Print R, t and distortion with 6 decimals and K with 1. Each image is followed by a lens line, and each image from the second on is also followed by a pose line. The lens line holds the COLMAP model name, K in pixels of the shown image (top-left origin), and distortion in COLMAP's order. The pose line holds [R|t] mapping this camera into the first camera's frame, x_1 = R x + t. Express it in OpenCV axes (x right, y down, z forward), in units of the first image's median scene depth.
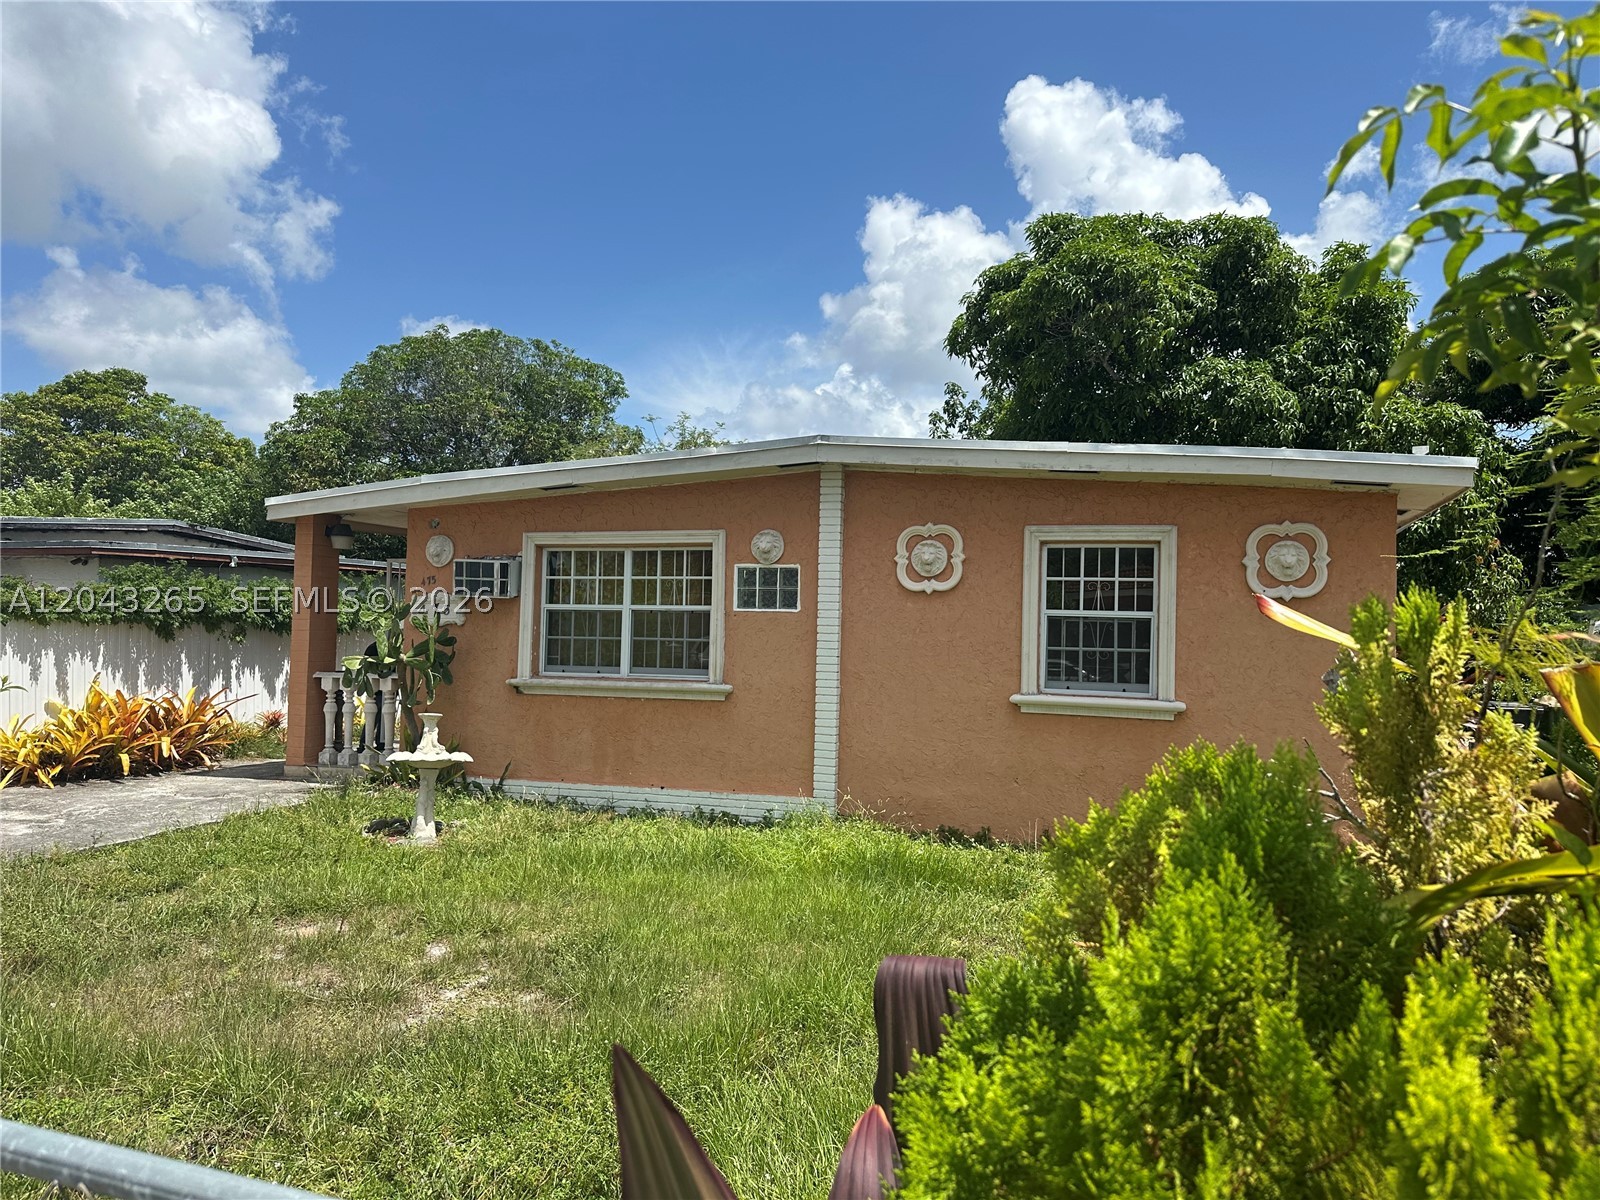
lens RADIAL K [[1144.6, 0, 777.8], [0, 1144.6, 591.9], [0, 0, 1]] dist [0.057473, -0.001204]
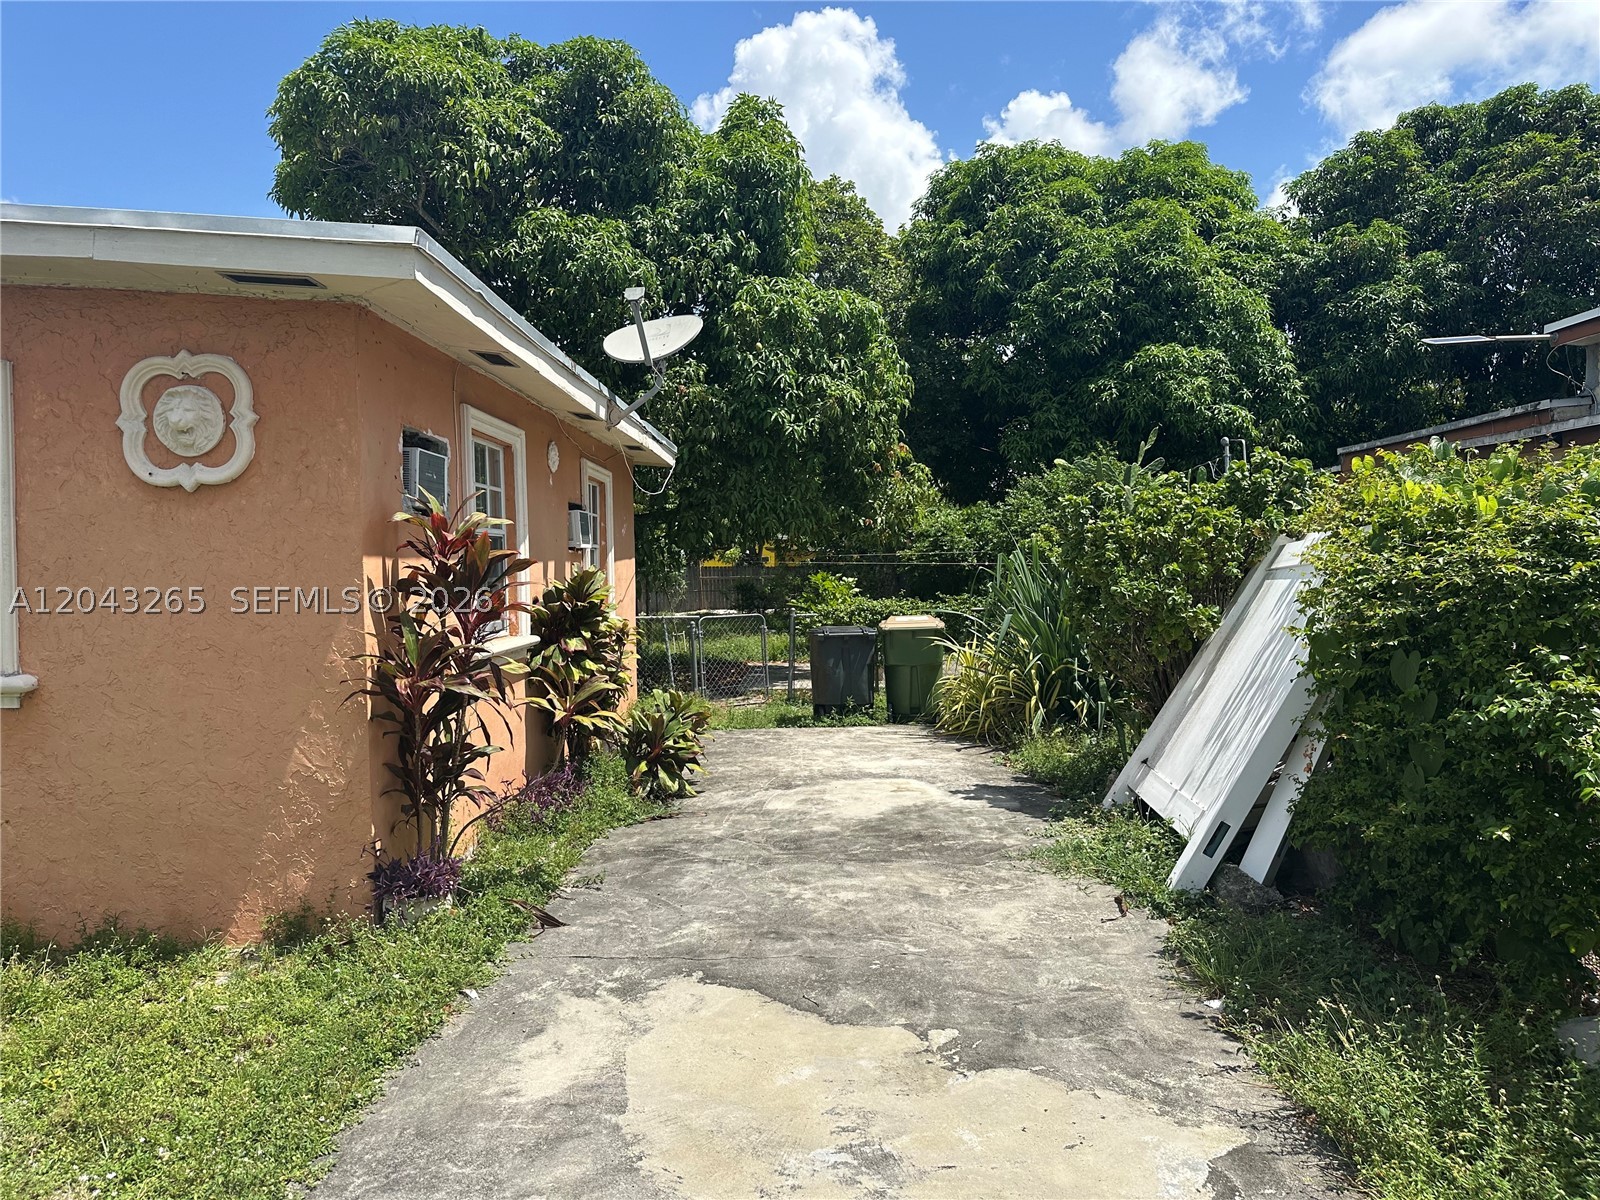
lens RADIAL K [[1123.9, 0, 862.0], [0, 1123.9, 599.5], [0, 0, 1]] dist [-0.033860, -0.000891]
pose [[0.928208, -0.042463, 0.369630, 0.464166], [0.015932, 0.997091, 0.074539, 0.022470], [-0.371720, -0.063299, 0.926184, 0.302924]]
